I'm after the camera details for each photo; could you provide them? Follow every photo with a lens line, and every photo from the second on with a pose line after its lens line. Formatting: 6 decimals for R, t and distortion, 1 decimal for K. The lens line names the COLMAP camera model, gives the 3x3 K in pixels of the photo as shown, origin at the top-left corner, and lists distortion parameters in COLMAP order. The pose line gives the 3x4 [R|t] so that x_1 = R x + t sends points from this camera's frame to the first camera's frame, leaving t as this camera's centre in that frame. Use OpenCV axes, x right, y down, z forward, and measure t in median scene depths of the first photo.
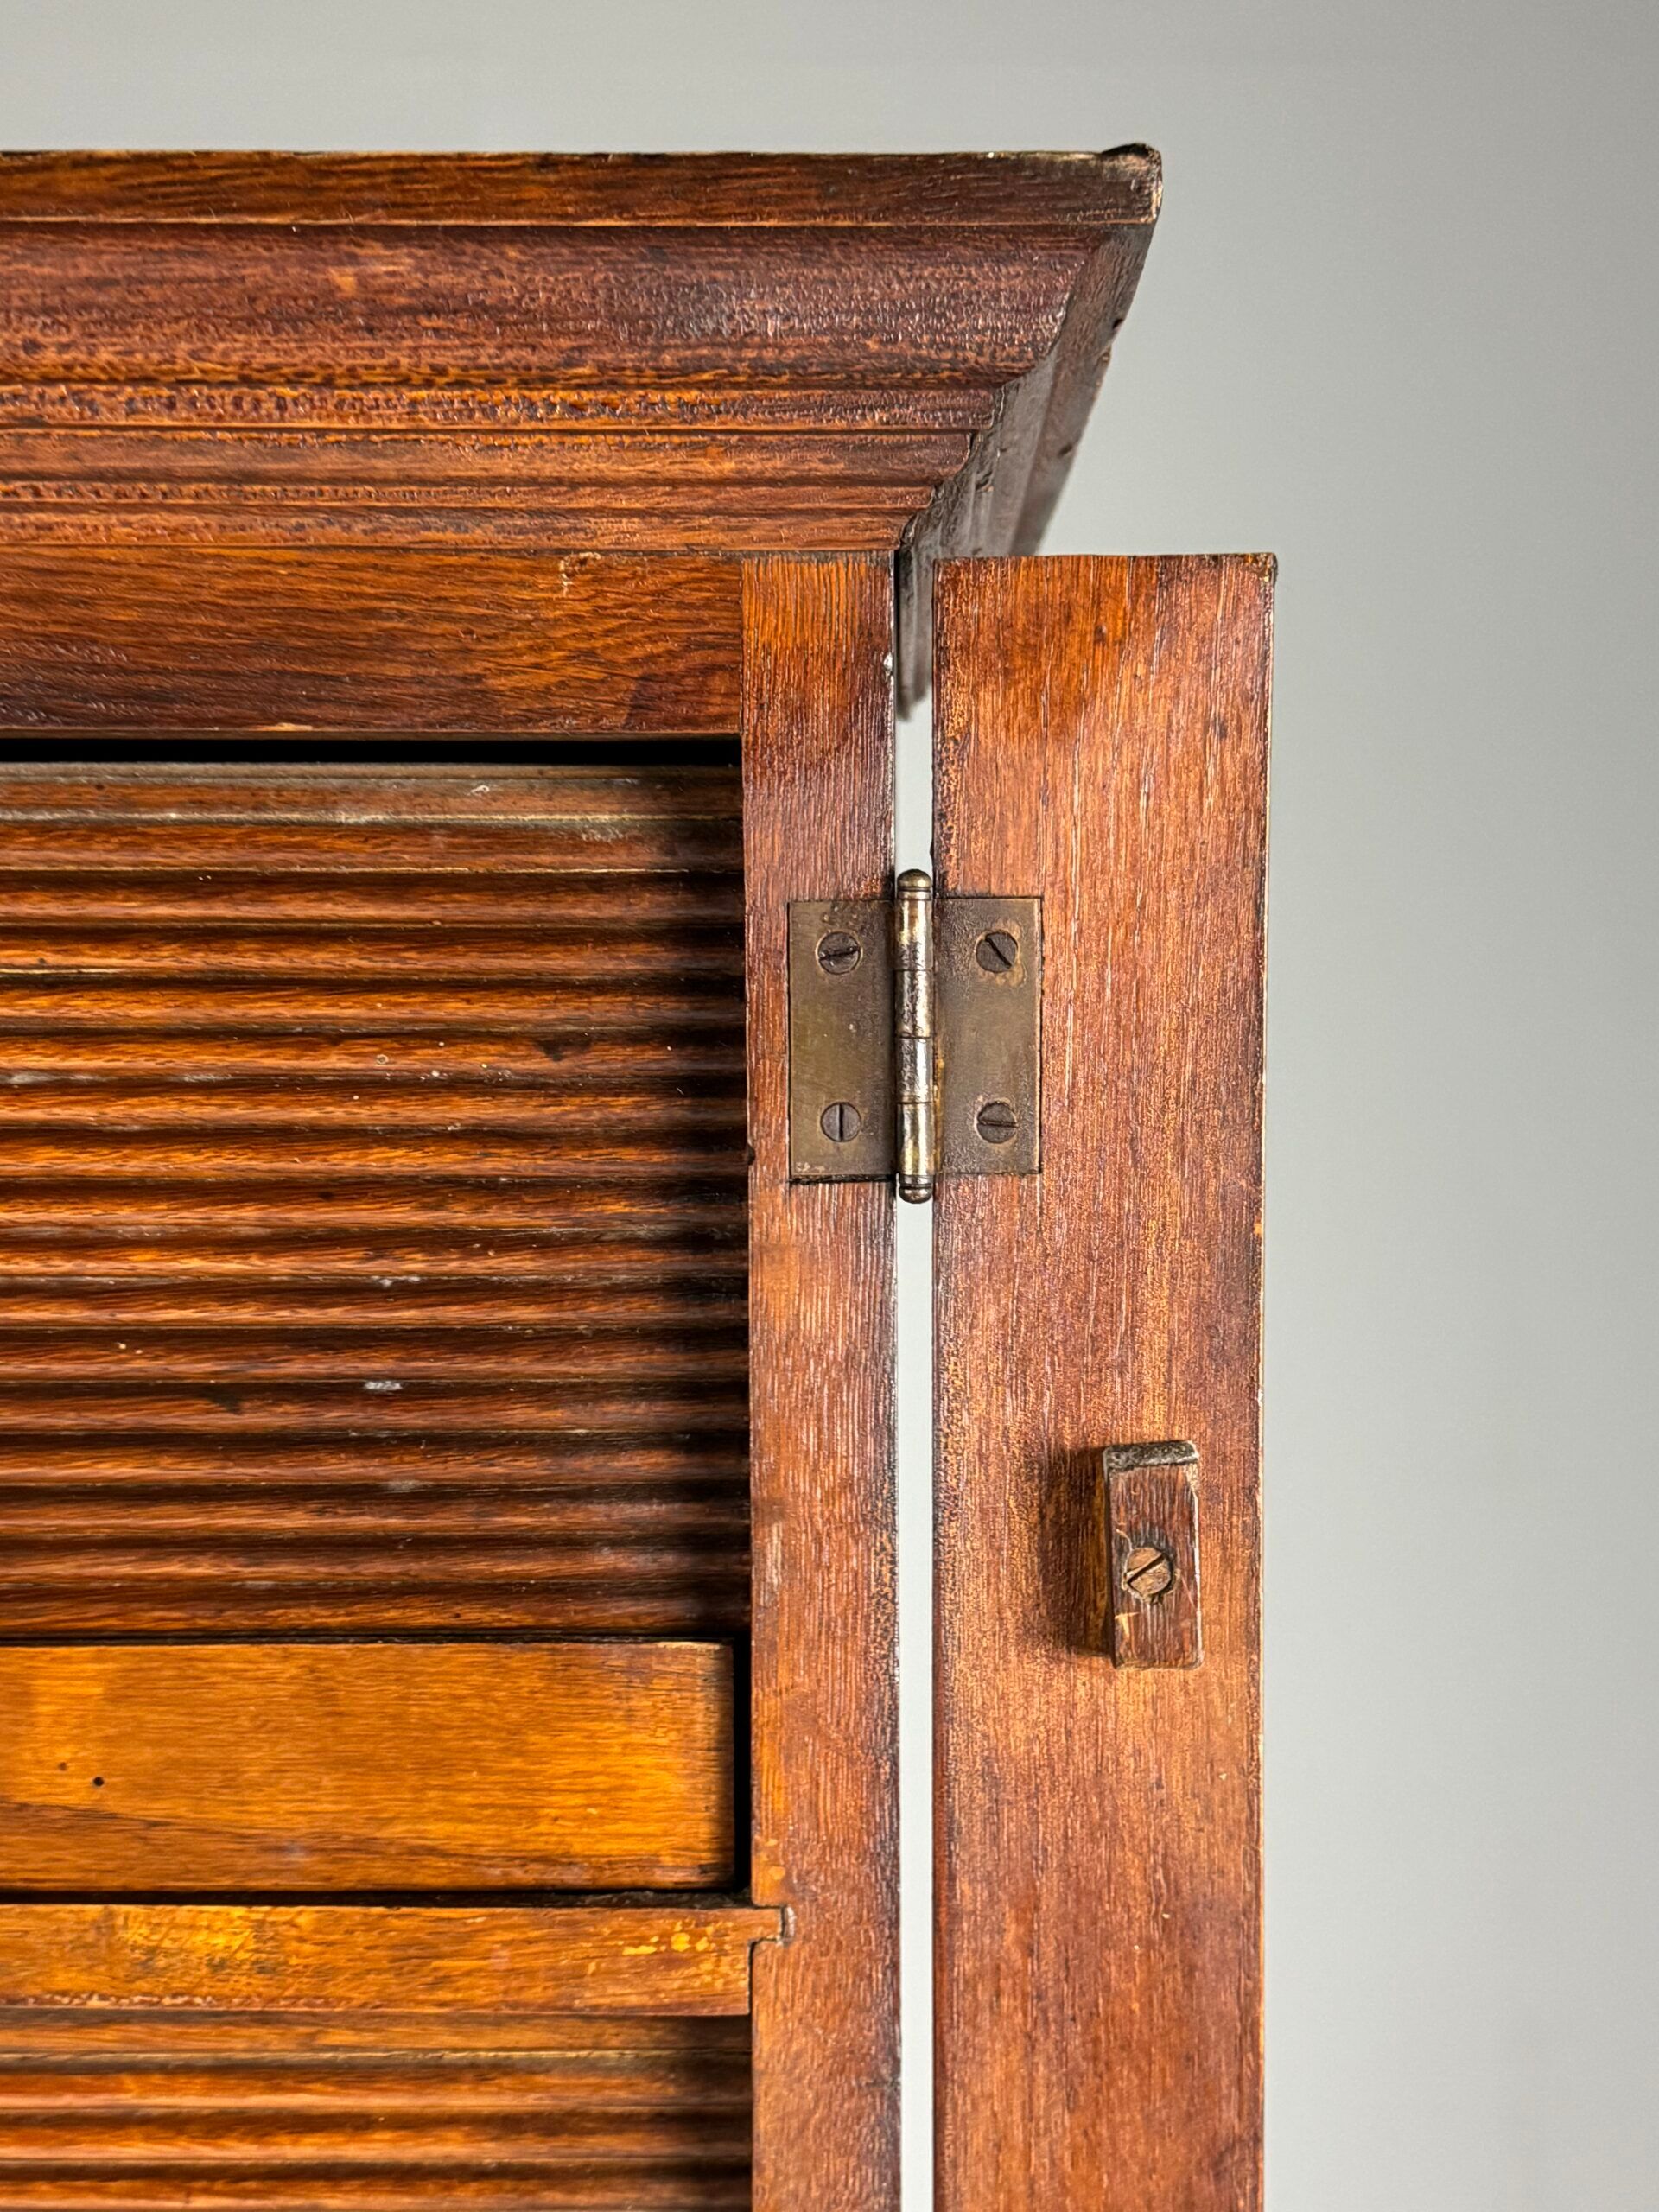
lens RADIAL K [[2908.9, 0, 815.8], [0, 2908.9, 1095.5], [0, 0, 1]] dist [0.122837, 0.000000]
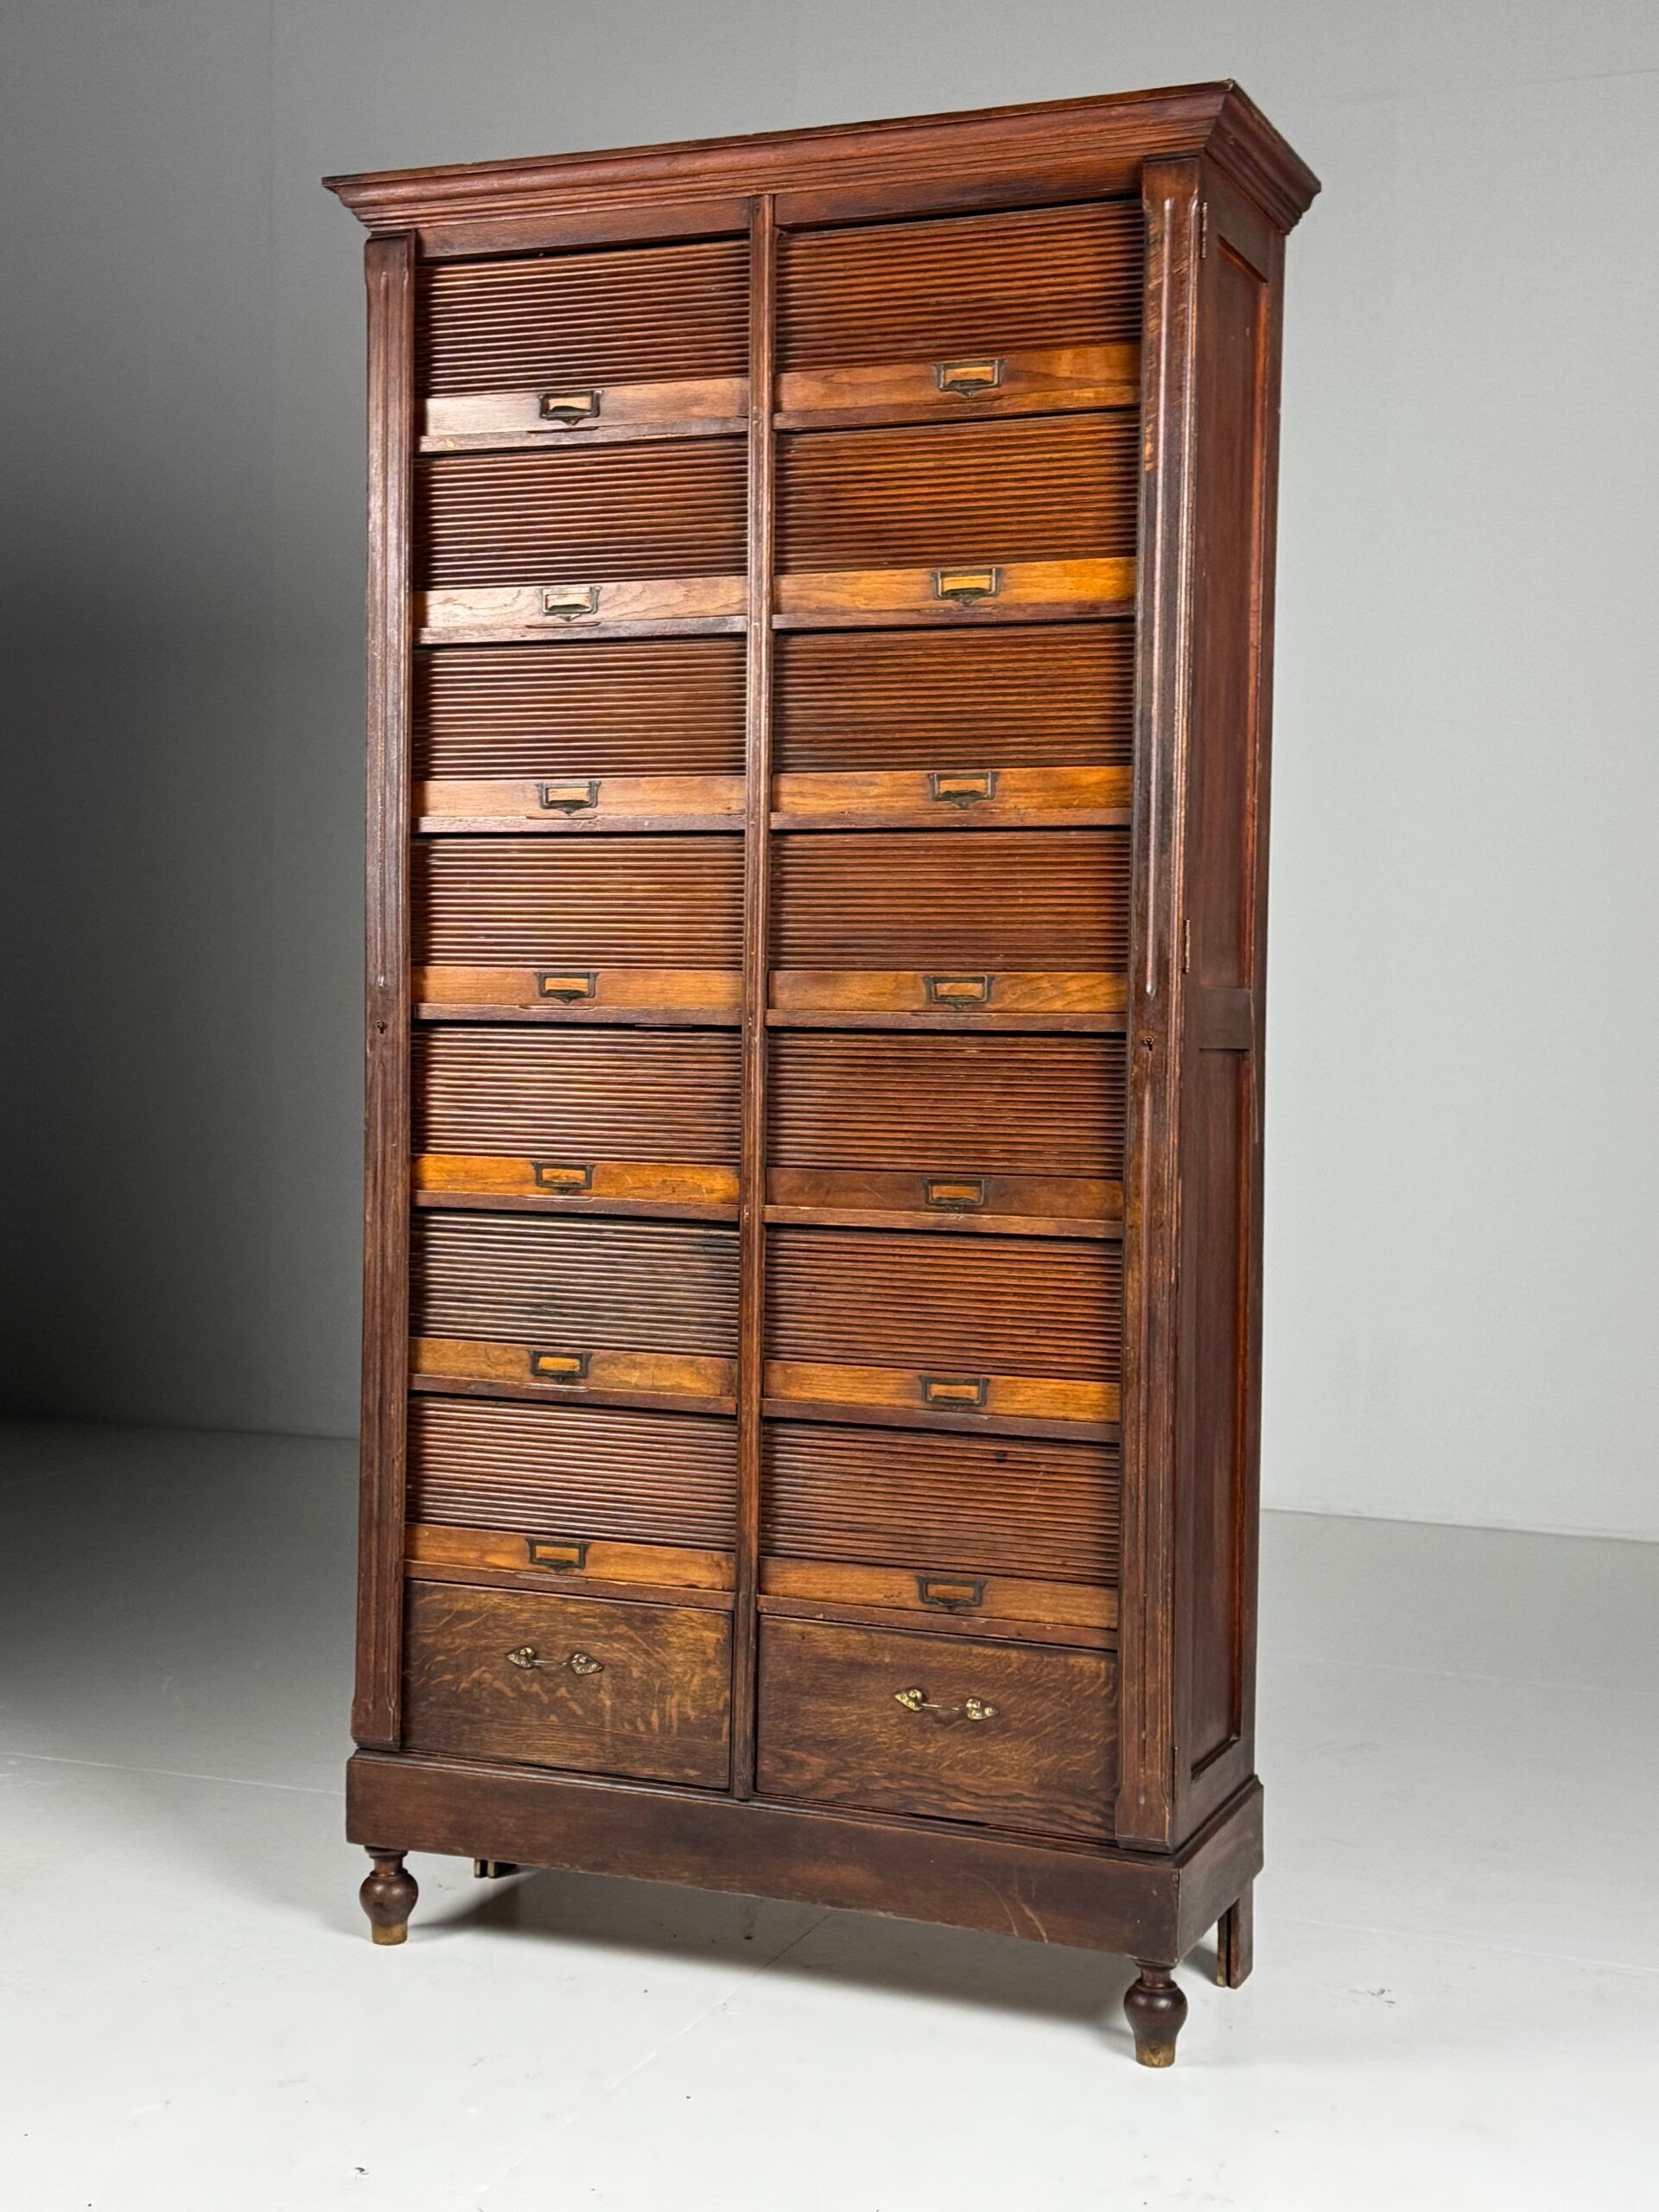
lens RADIAL K [[2908.9, 0, 796.5], [0, 2908.9, 1108.0], [0, 0, 1]] dist [0.122837, 0.000000]
pose [[0.928184, 0.027357, -0.371114, 1.540700], [-0.038302, 0.999021, -0.022153, 1.930269], [0.370145, 0.034777, 0.928323, -4.843700]]
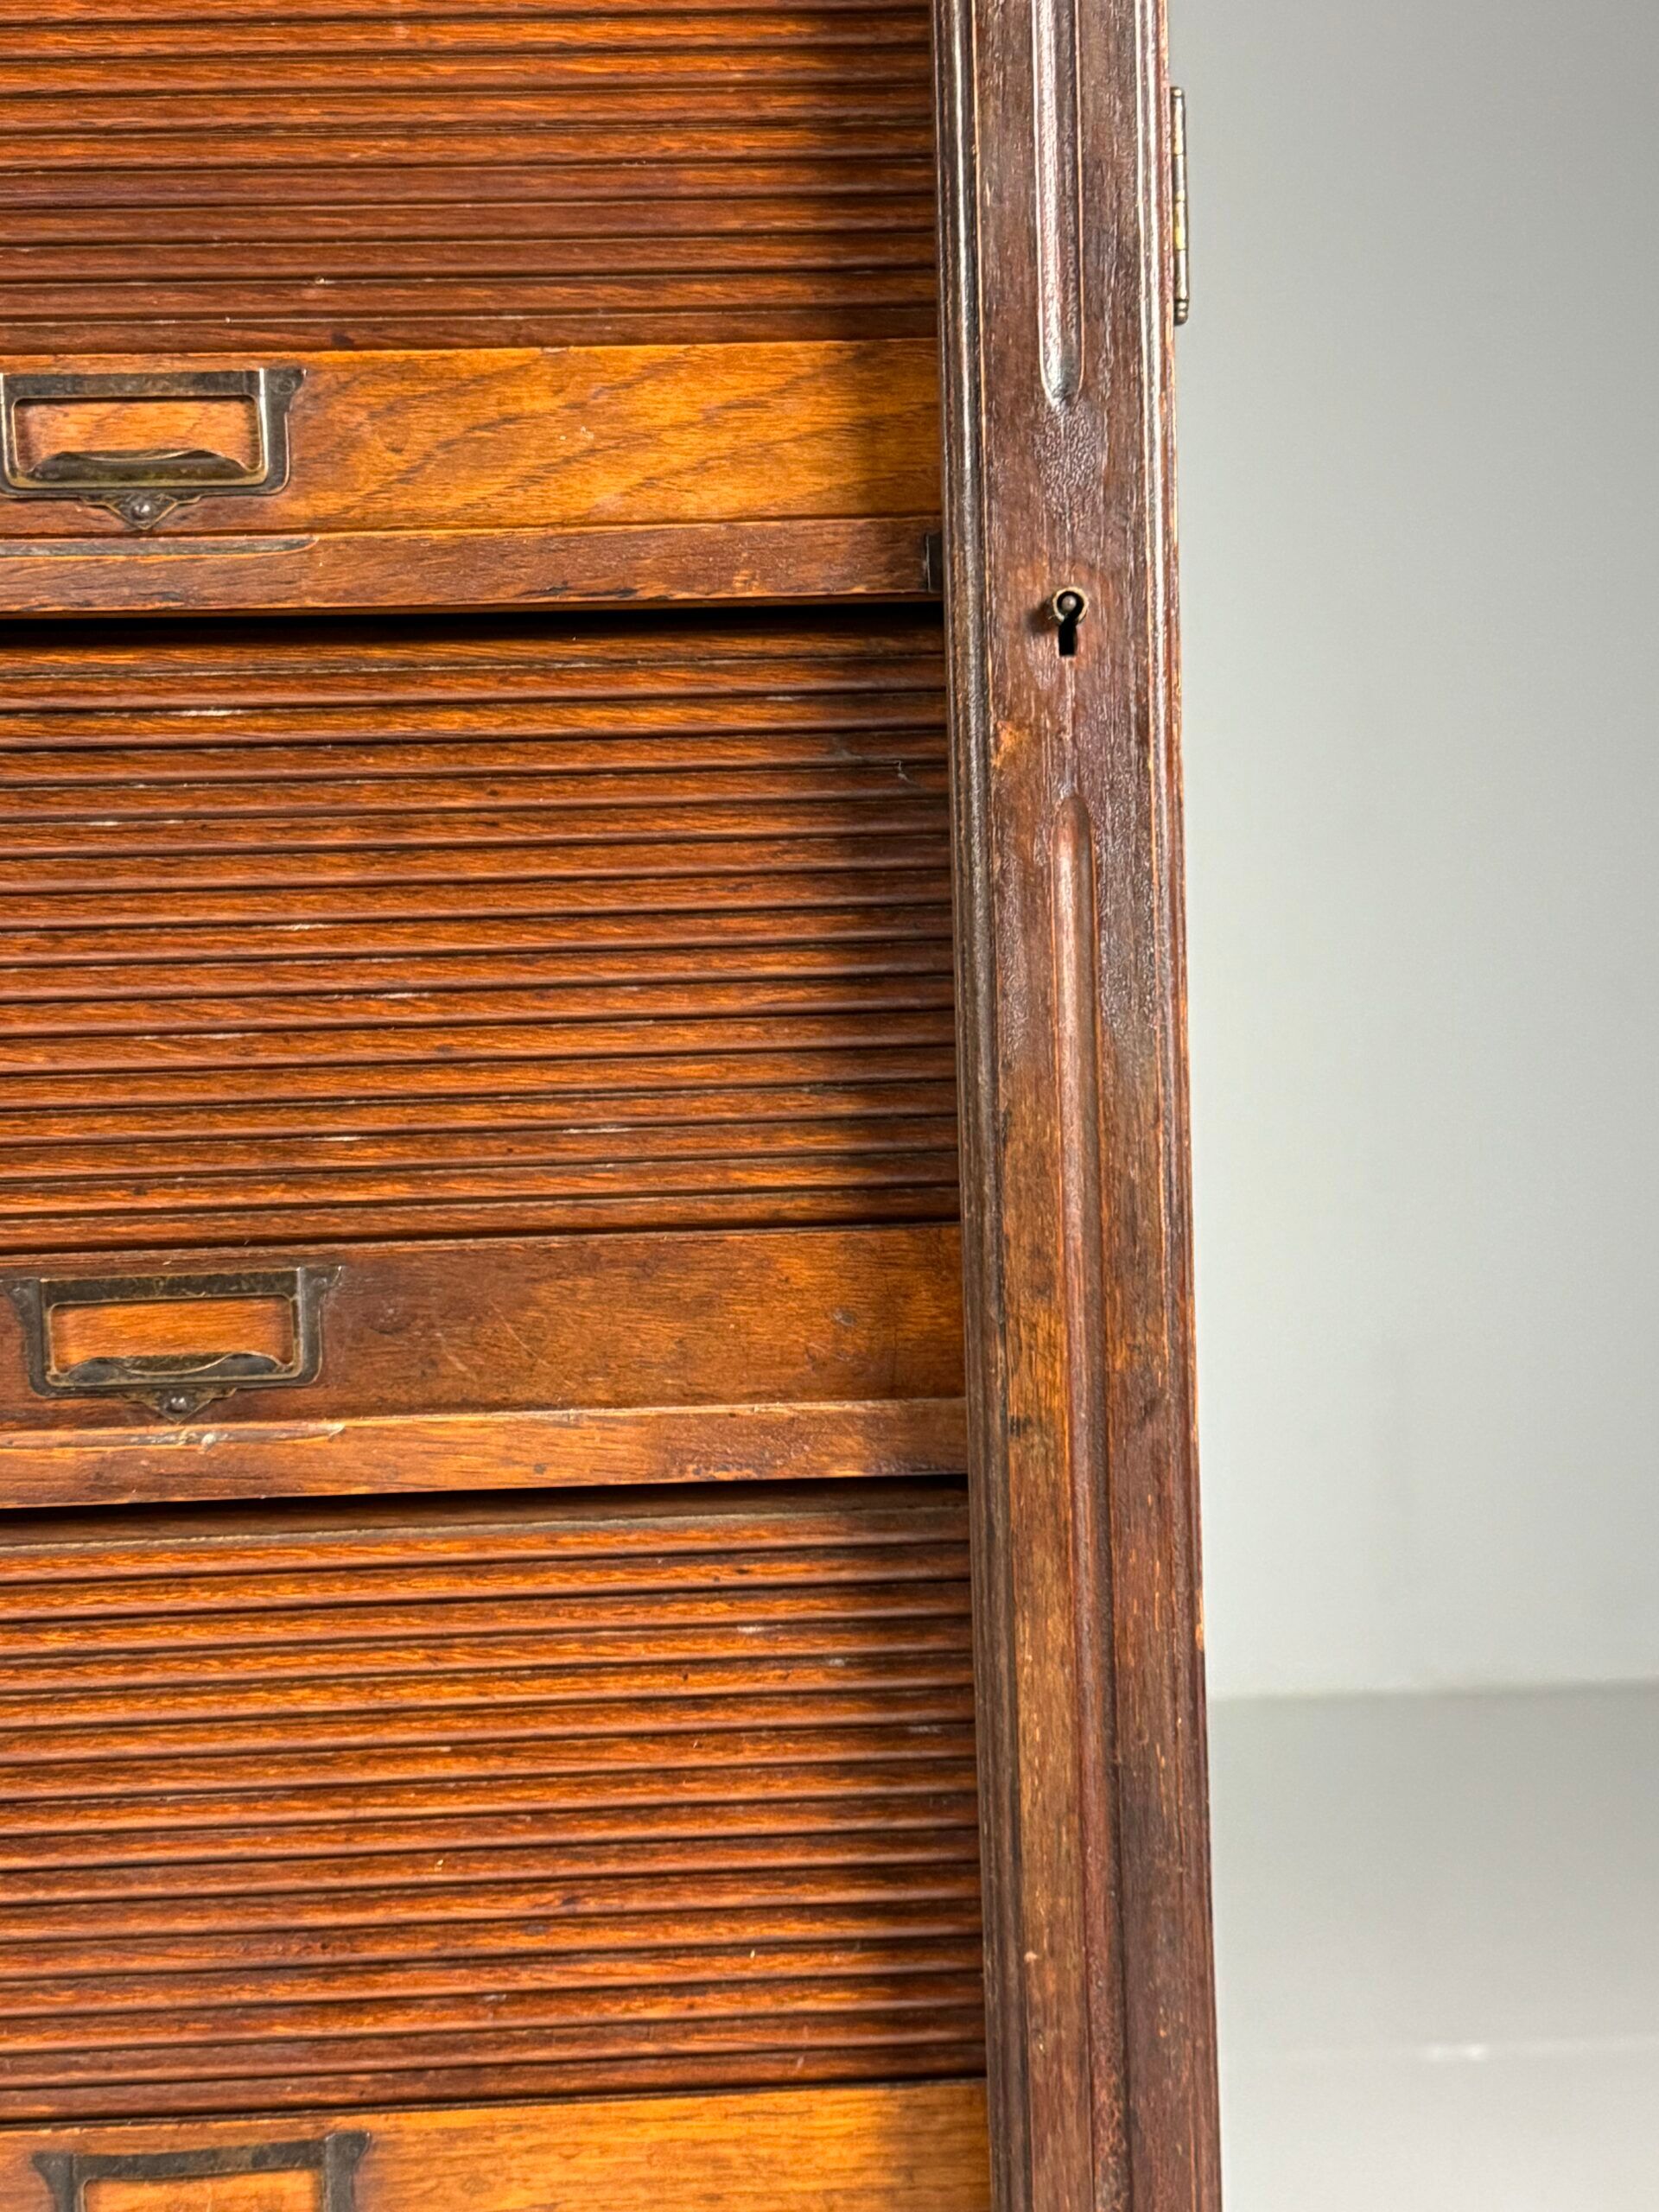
lens RADIAL K [[2908.9, 0, 817.9], [0, 2908.9, 1109.8], [0, 0, 1]] dist [0.122837, 0.000000]
pose [[0.997863, -0.030027, 0.058025, -0.230852], [0.031937, 0.998969, -0.032267, 1.907572], [-0.056996, 0.034052, 0.997794, -0.338339]]
